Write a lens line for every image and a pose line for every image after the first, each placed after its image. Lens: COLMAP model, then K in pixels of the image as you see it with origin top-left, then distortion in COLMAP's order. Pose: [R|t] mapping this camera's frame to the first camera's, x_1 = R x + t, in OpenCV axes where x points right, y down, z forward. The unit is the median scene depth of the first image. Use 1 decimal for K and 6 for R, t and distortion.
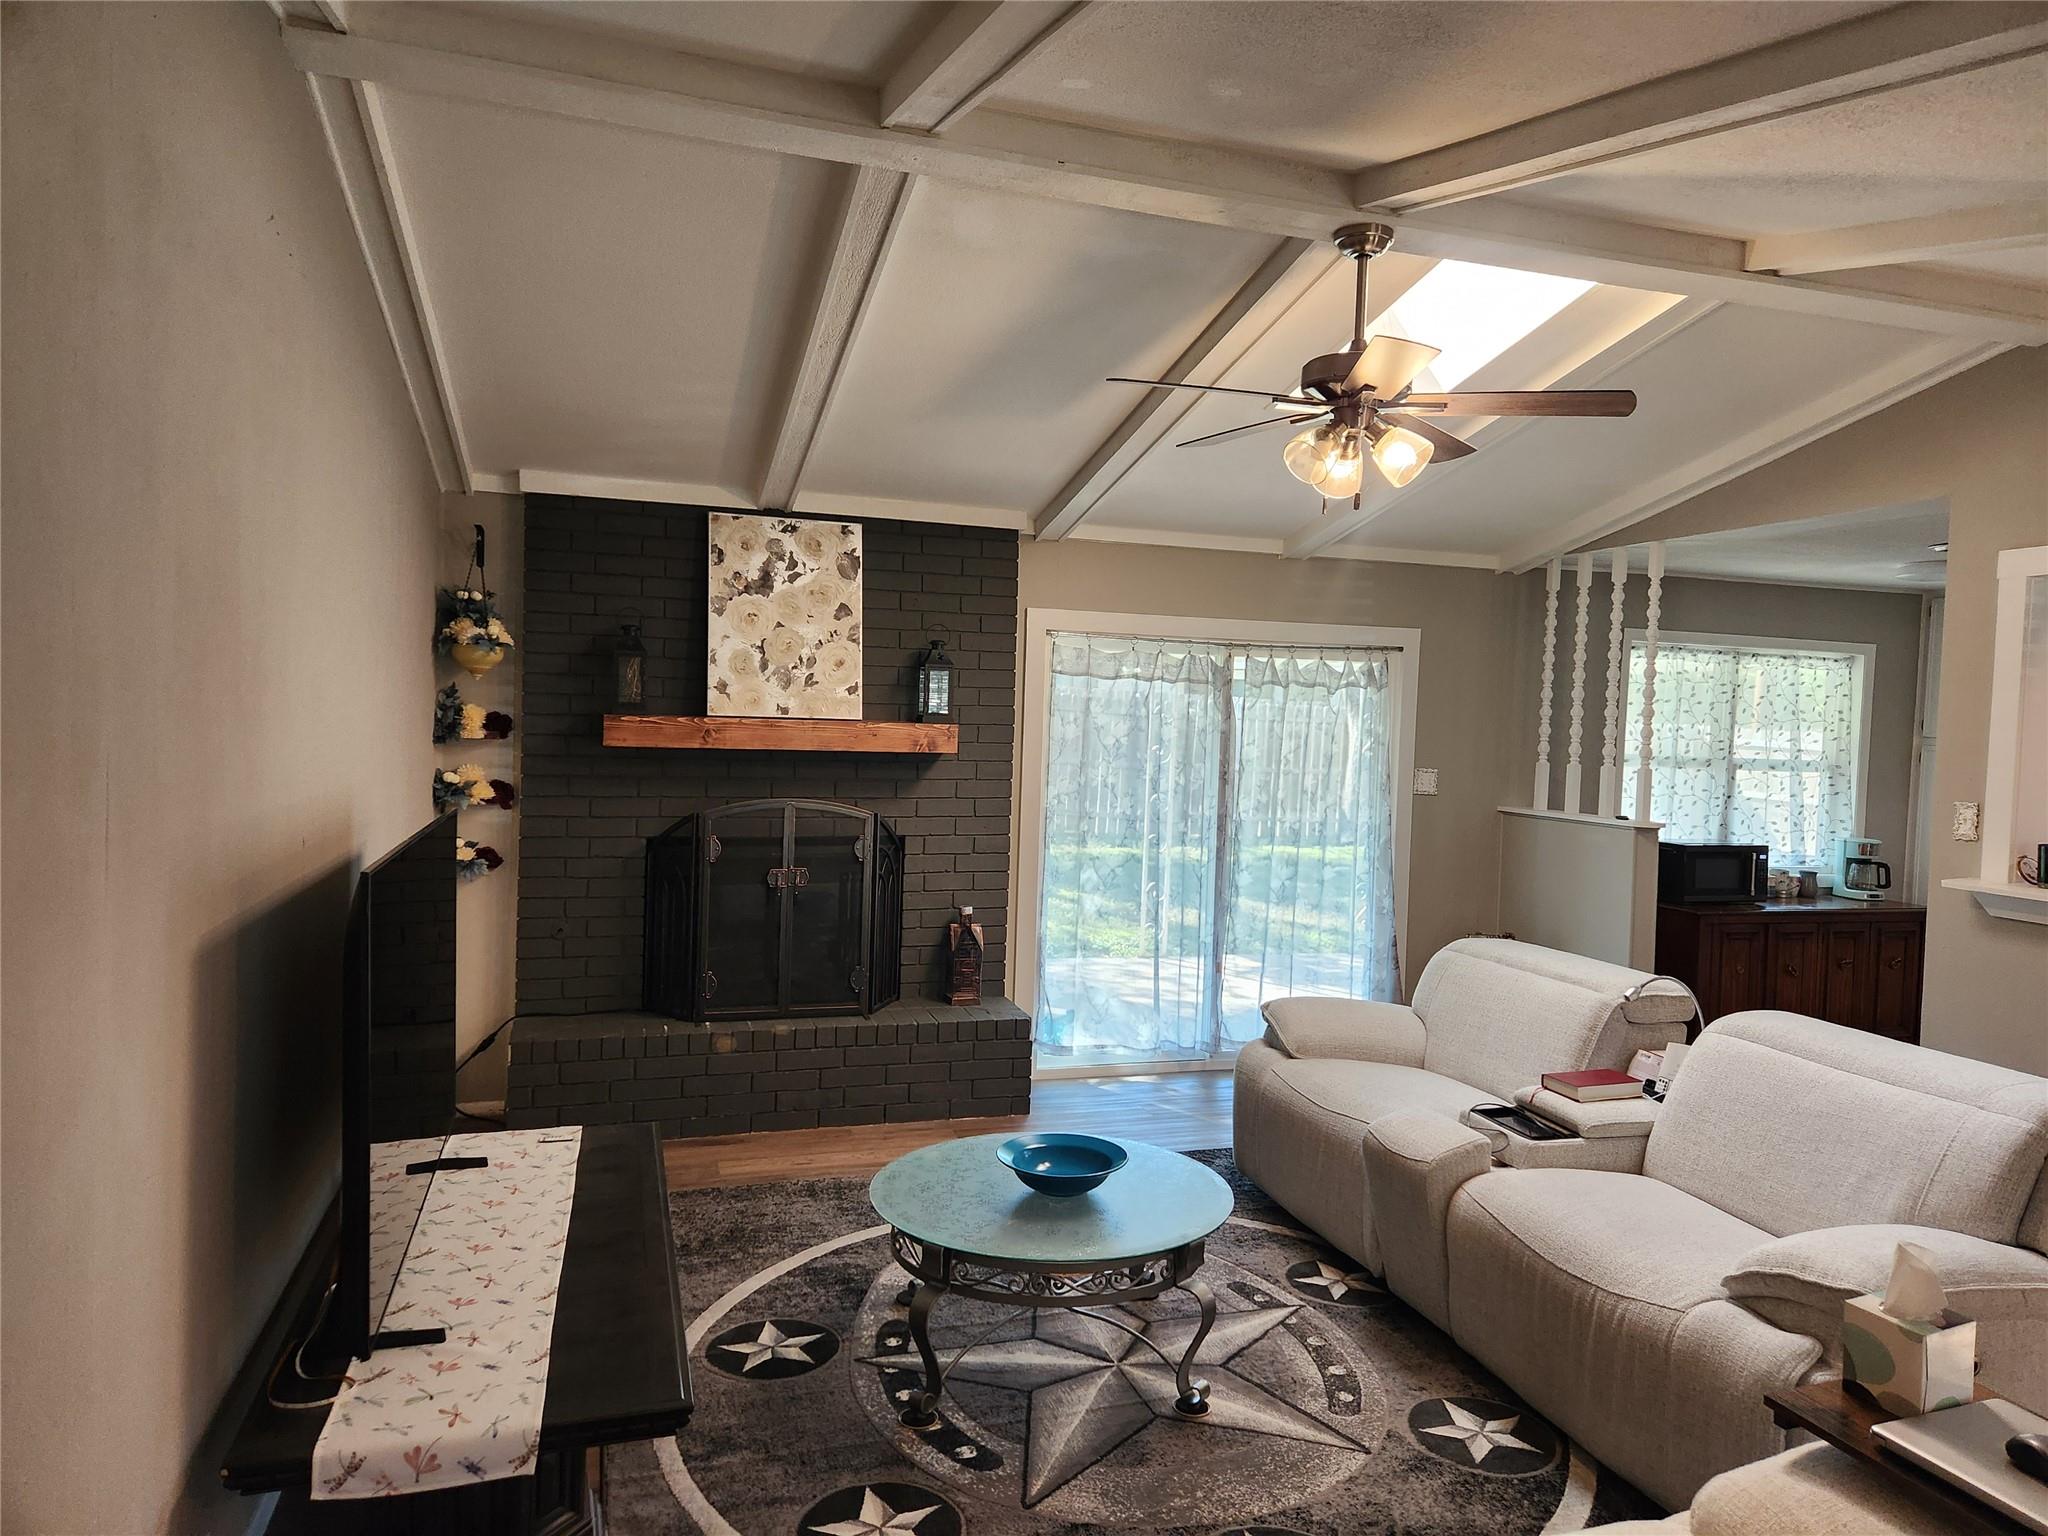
lens RADIAL K [[1357.0, 0, 1034.0], [0, 1357.0, 758.9], [0, 0, 1]] dist [0.053759, -0.044431]
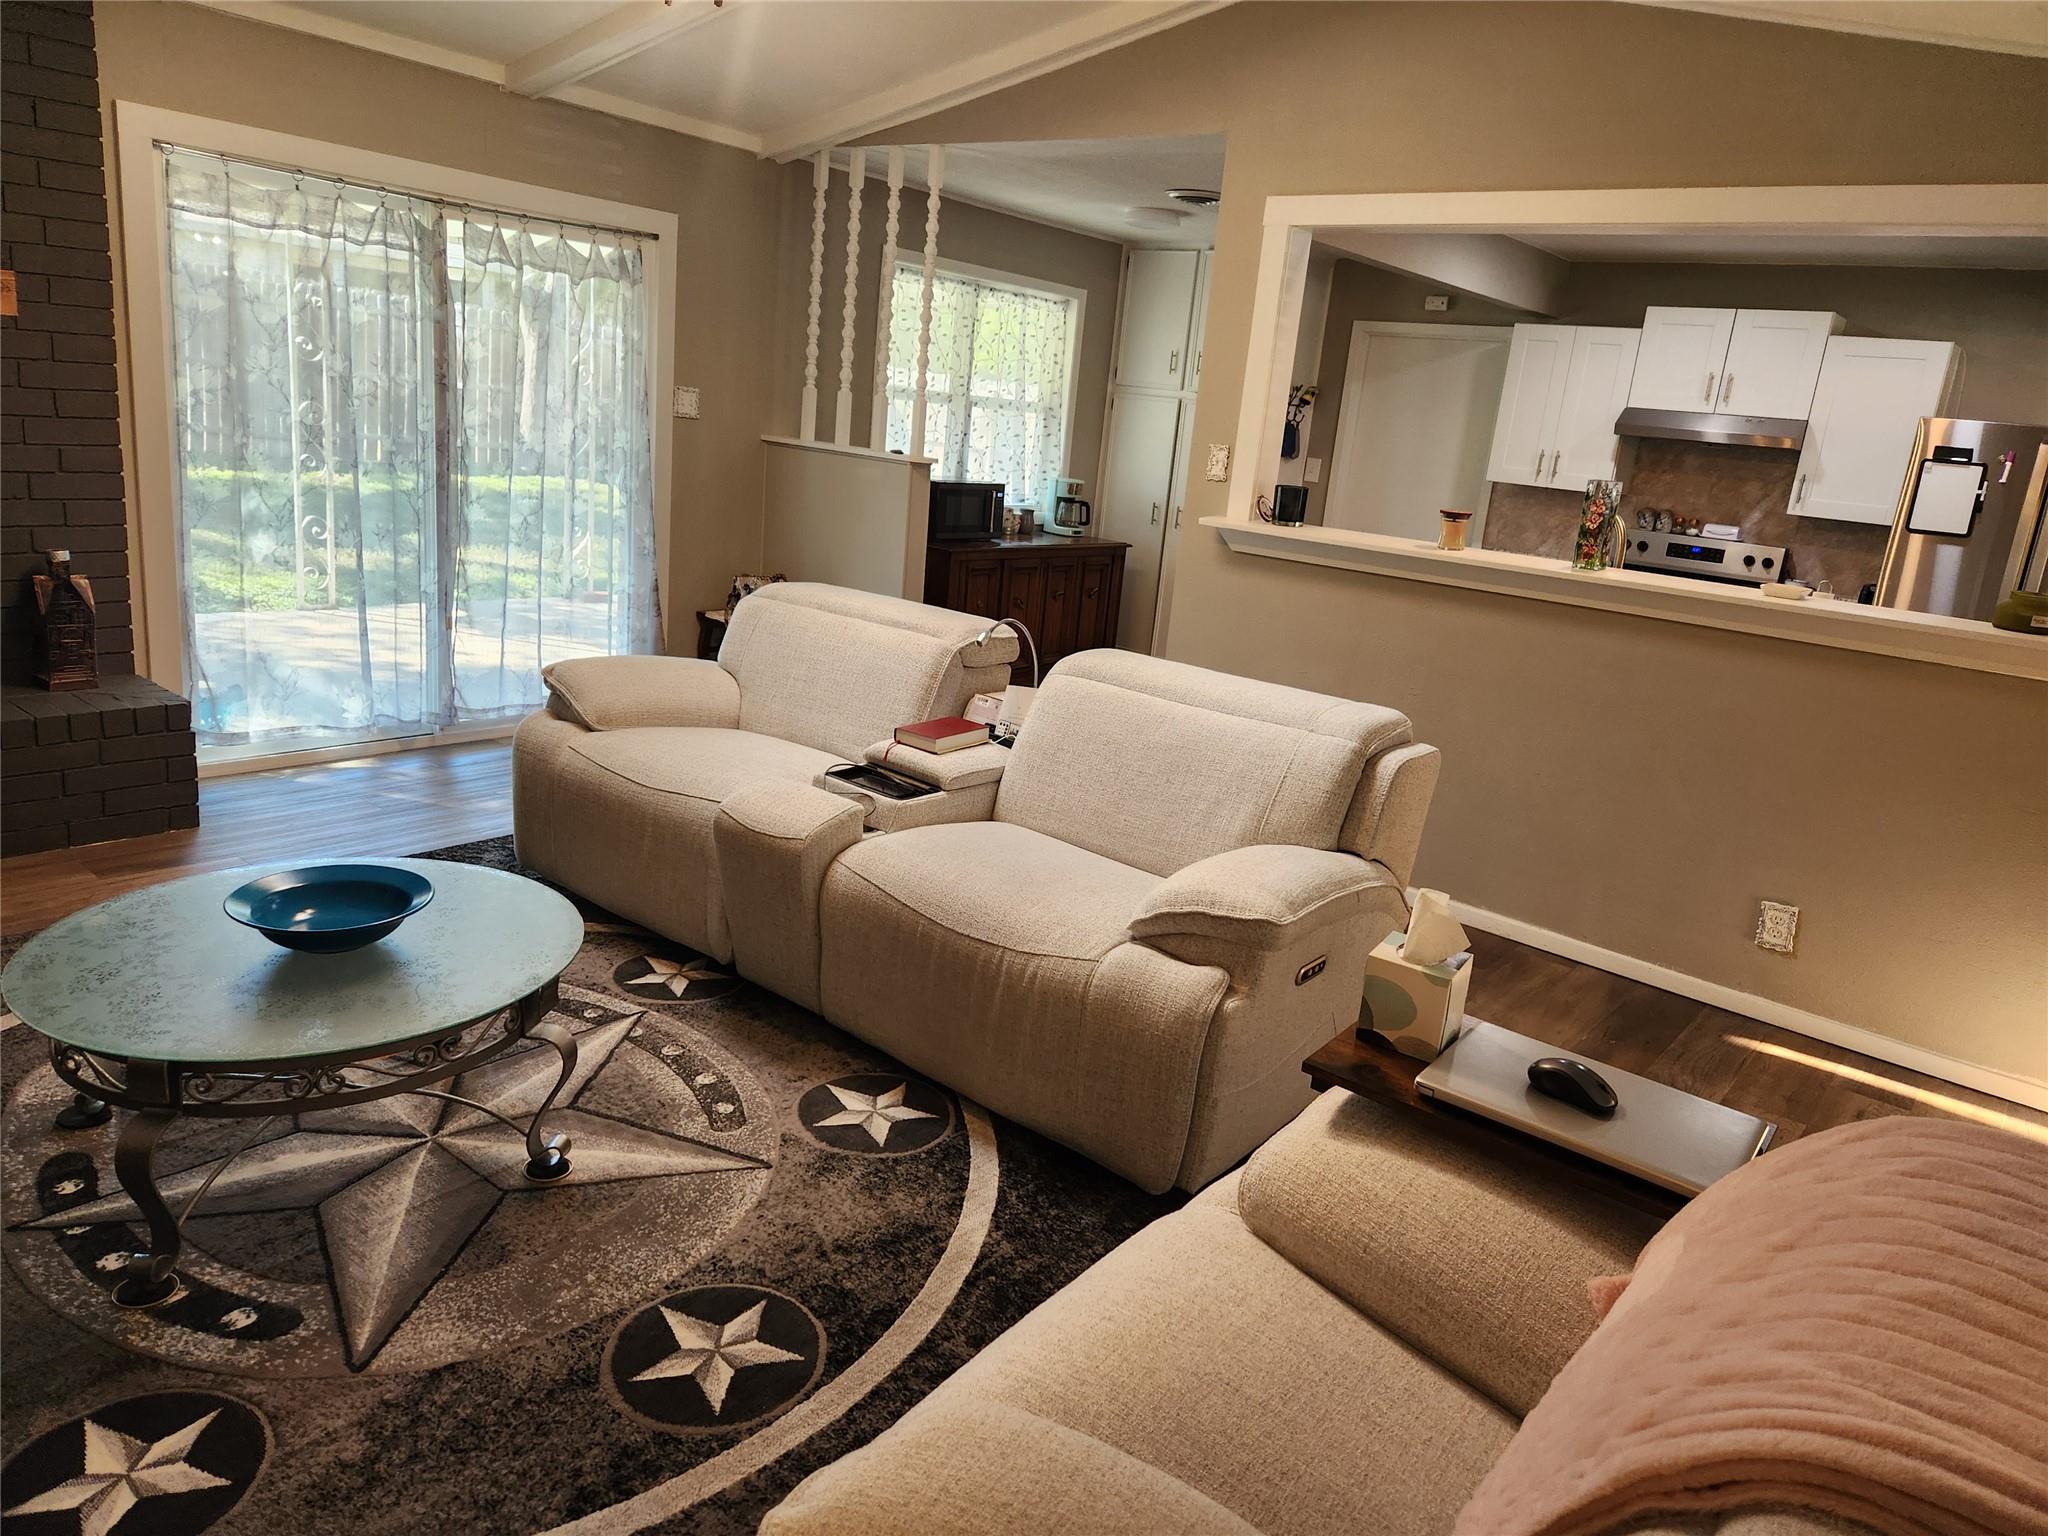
lens RADIAL K [[1357.0, 0, 1041.8], [0, 1357.0, 750.4], [0, 0, 1]] dist [0.053759, -0.044431]
pose [[0.821567, -0.092311, 0.562589, -0.049451], [-0.054549, 0.969549, 0.238746, 0.014430], [-0.567496, -0.226834, 0.791514, 0.156428]]
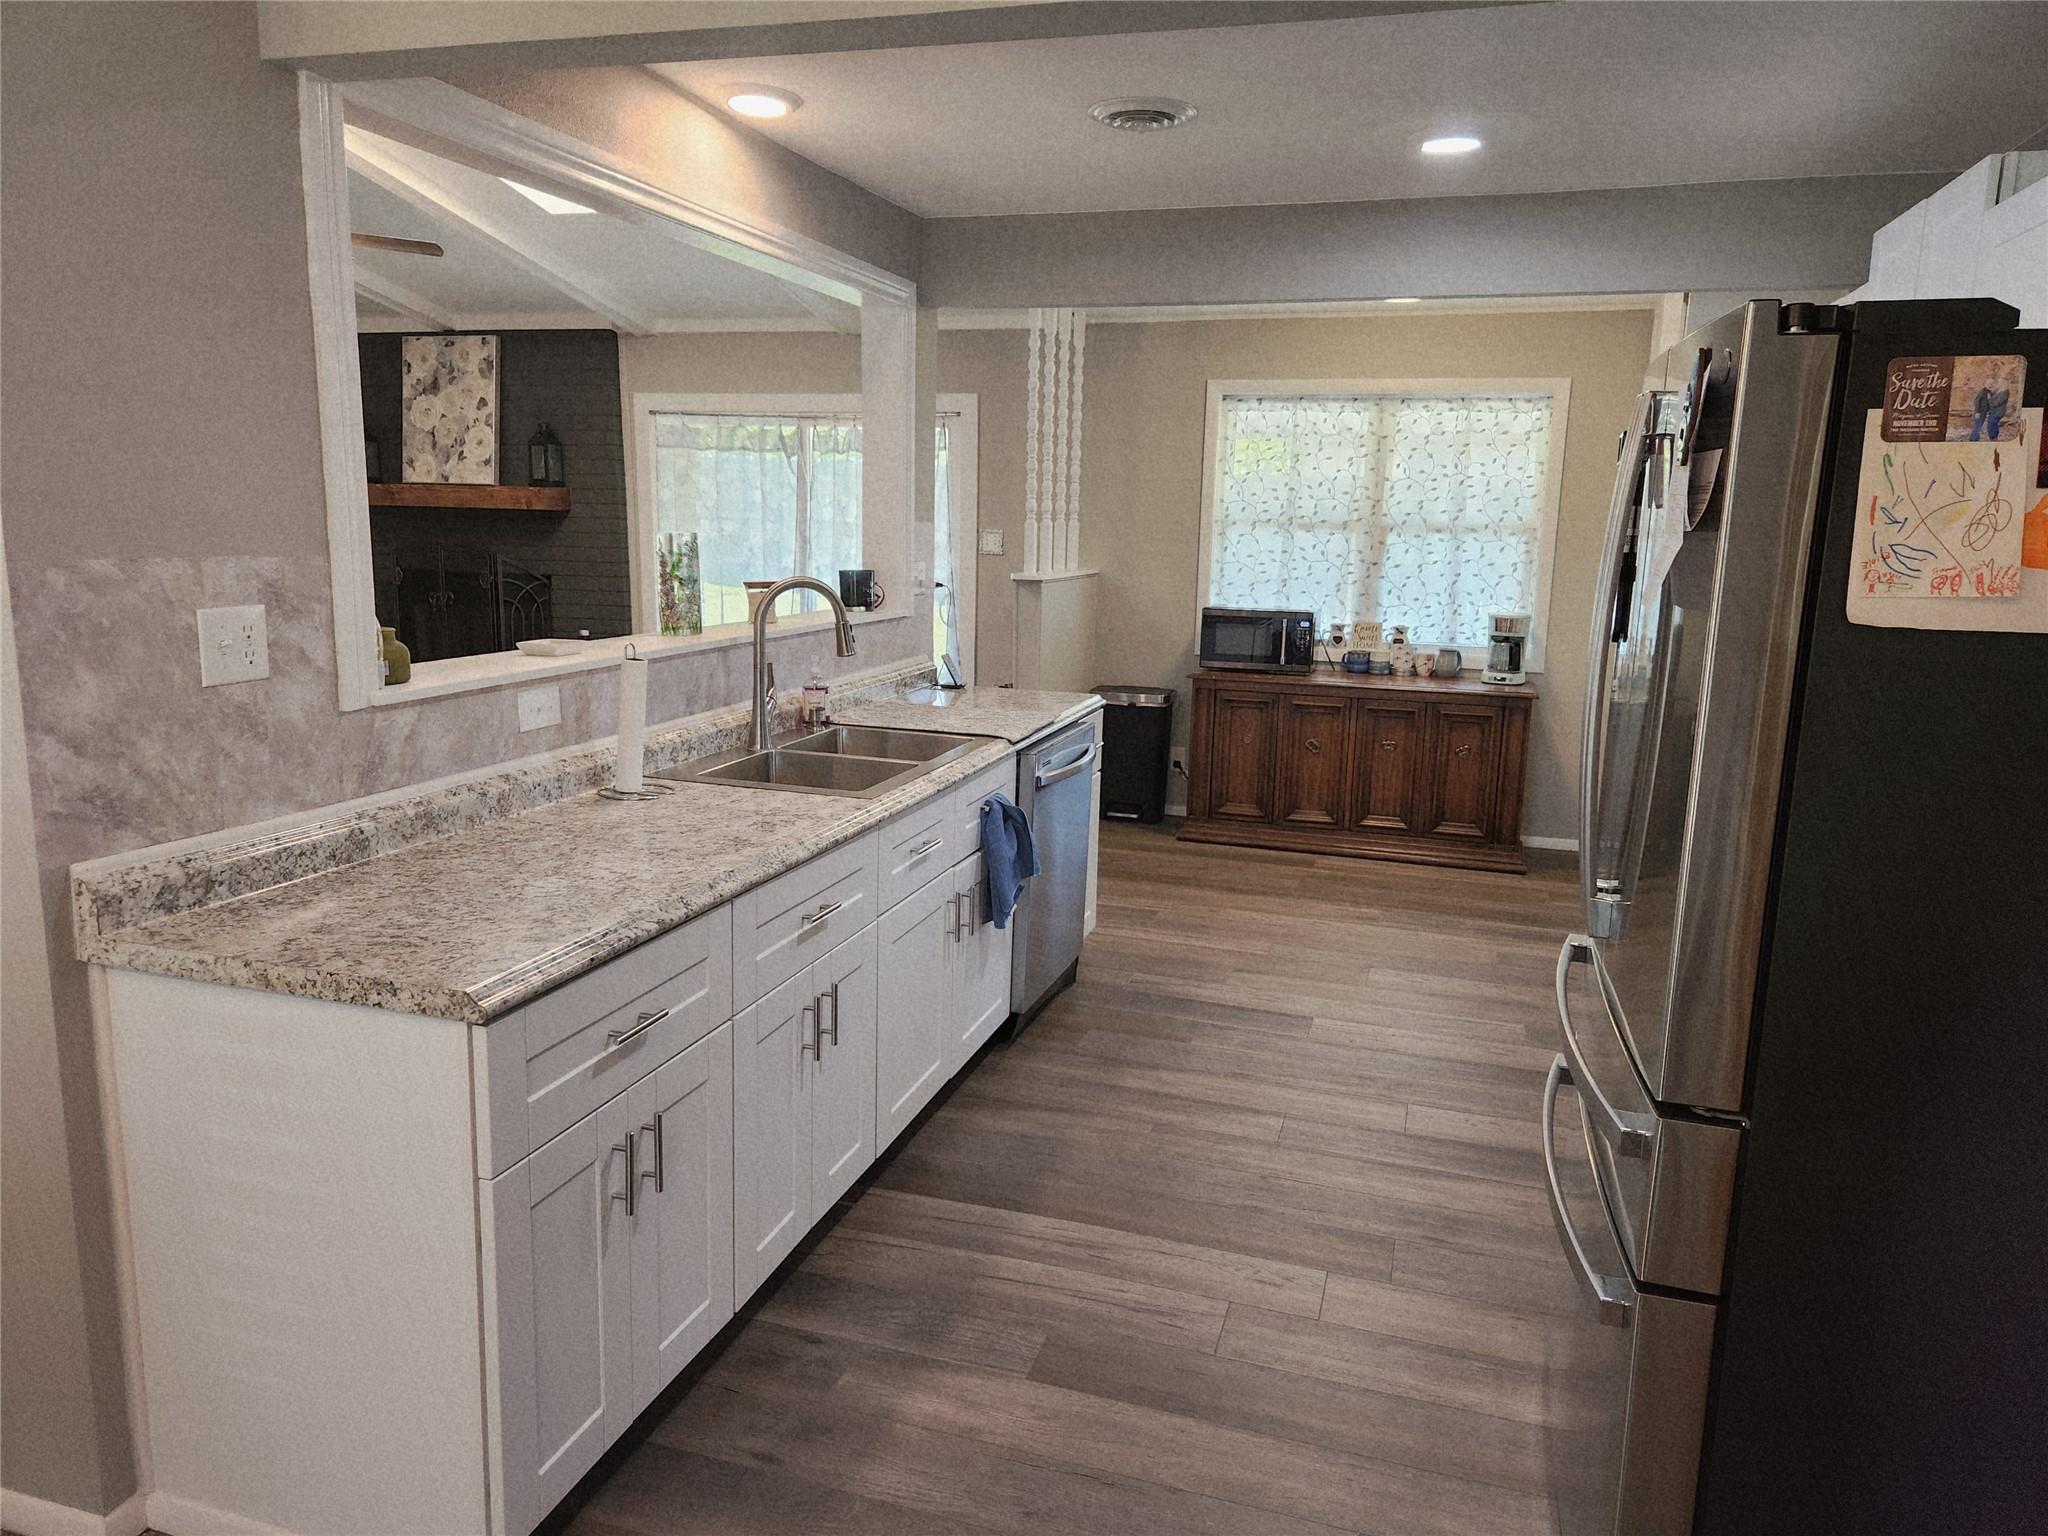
lens RADIAL K [[1357.0, 0, 1025.6], [0, 1357.0, 766.1], [0, 0, 1]] dist [0.053759, -0.044431]
pose [[0.816797, 0.093954, -0.569224, 1.142991], [-0.015369, 0.989844, 0.141325, 0.049300], [0.576721, -0.106685, 0.809945, 0.169645]]
